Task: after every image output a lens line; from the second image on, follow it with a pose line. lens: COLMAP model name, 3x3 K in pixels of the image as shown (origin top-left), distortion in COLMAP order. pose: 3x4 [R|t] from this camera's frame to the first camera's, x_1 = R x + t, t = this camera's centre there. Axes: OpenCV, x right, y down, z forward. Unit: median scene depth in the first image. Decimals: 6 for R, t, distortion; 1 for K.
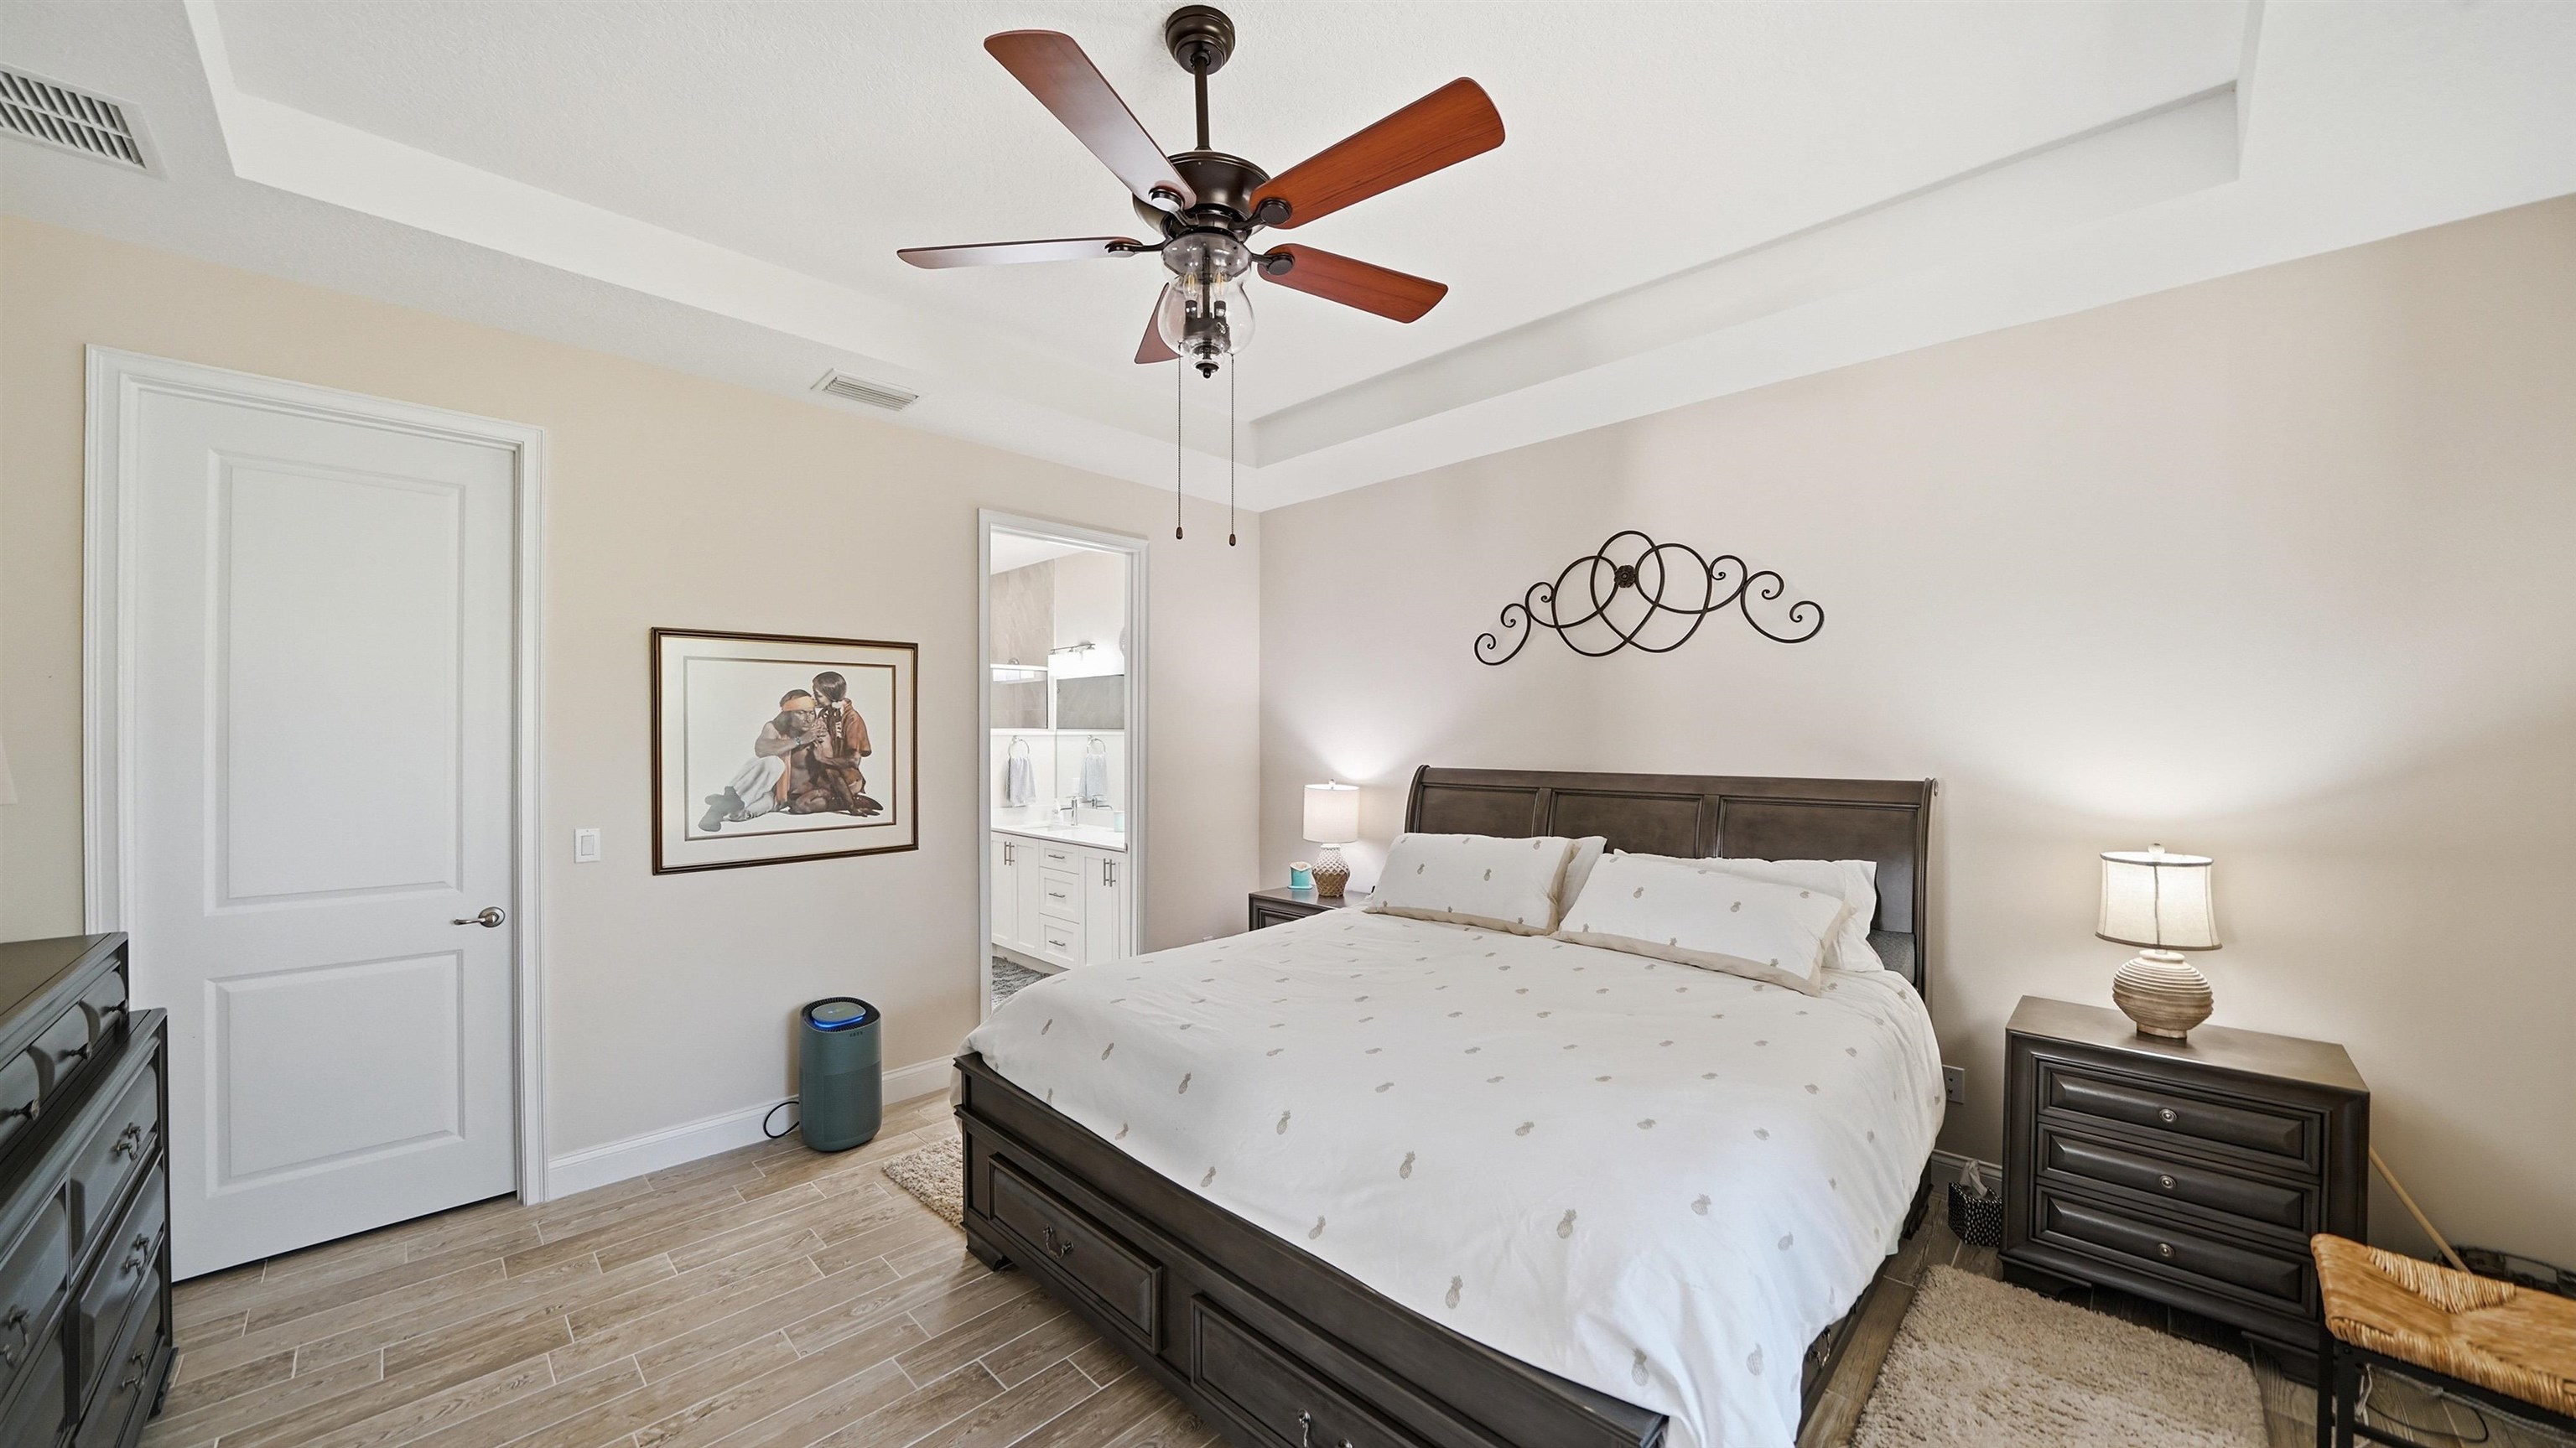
lens RADIAL K [[902.0, 0, 1271.1], [0, 902.0, 711.9], [0, 0, 1]] dist [-0.017754, 0.001383]
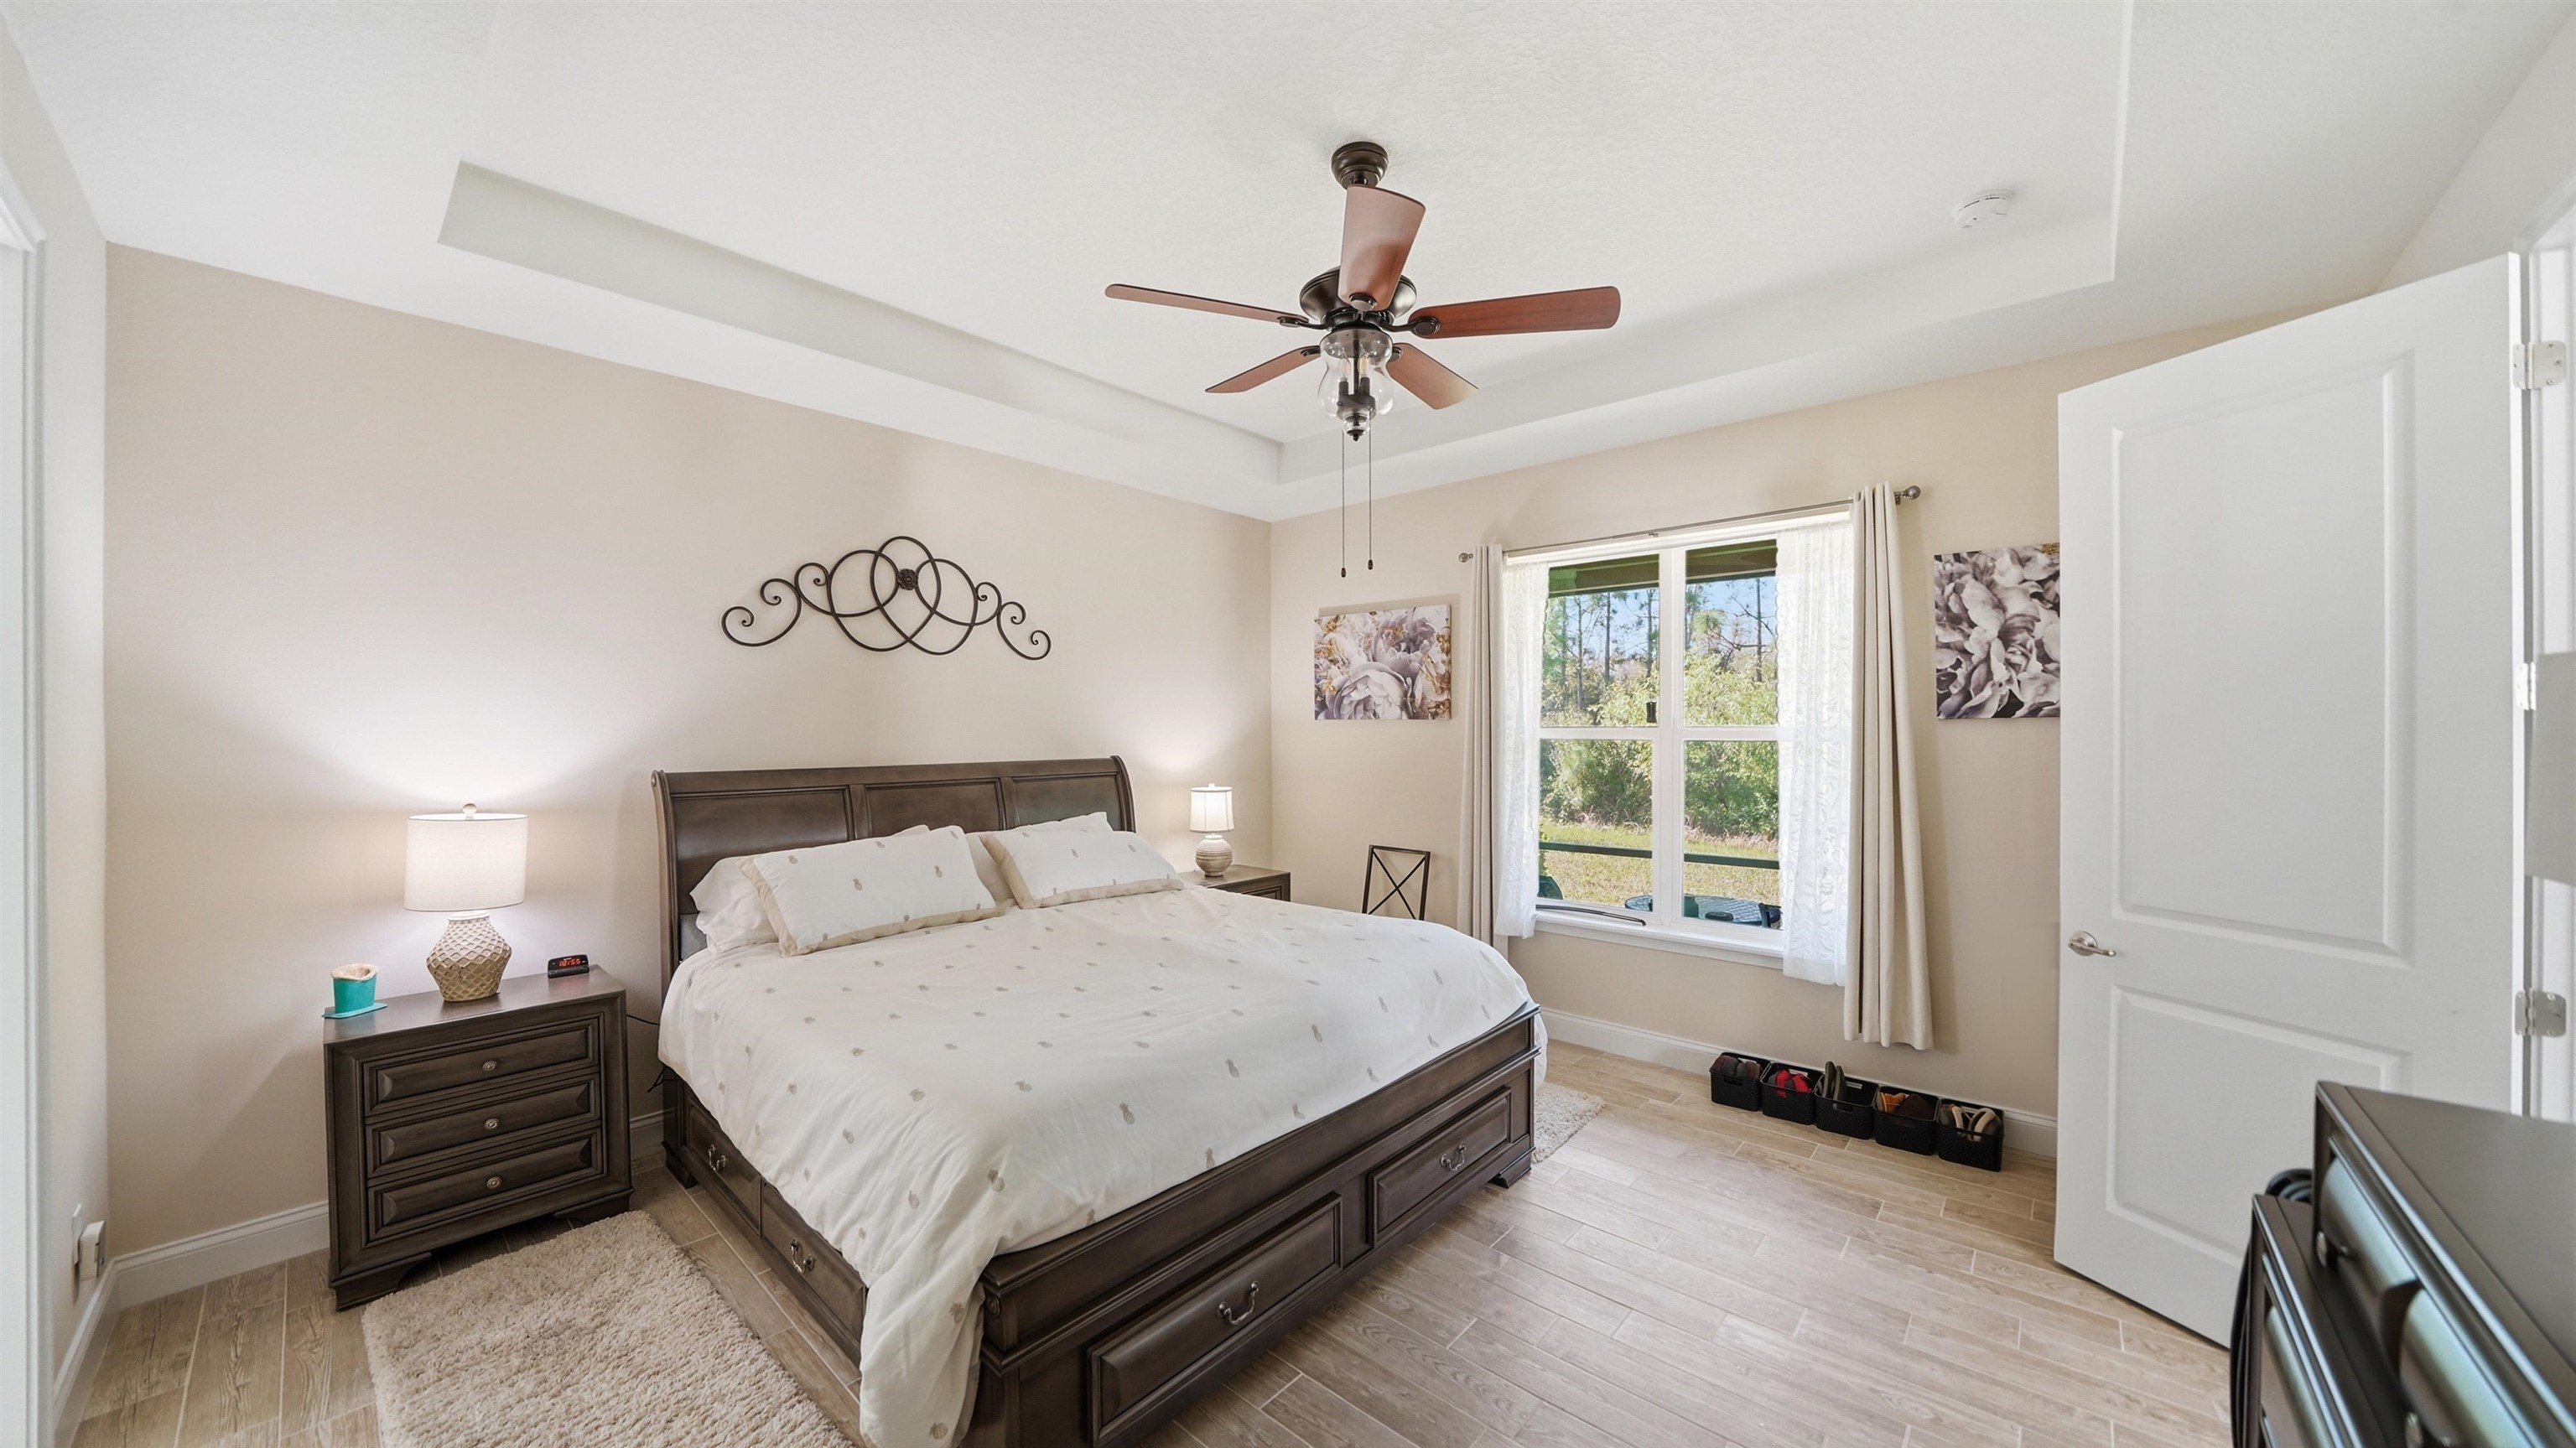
lens RADIAL K [[902.0, 0, 1269.5], [0, 902.0, 732.8], [0, 0, 1]] dist [-0.017754, 0.001383]
pose [[-0.044083, -0.015018, 0.998915, -0.688748], [-0.031661, 0.999406, 0.013628, 0.002240], [-0.998526, -0.031026, -0.044532, 0.616286]]
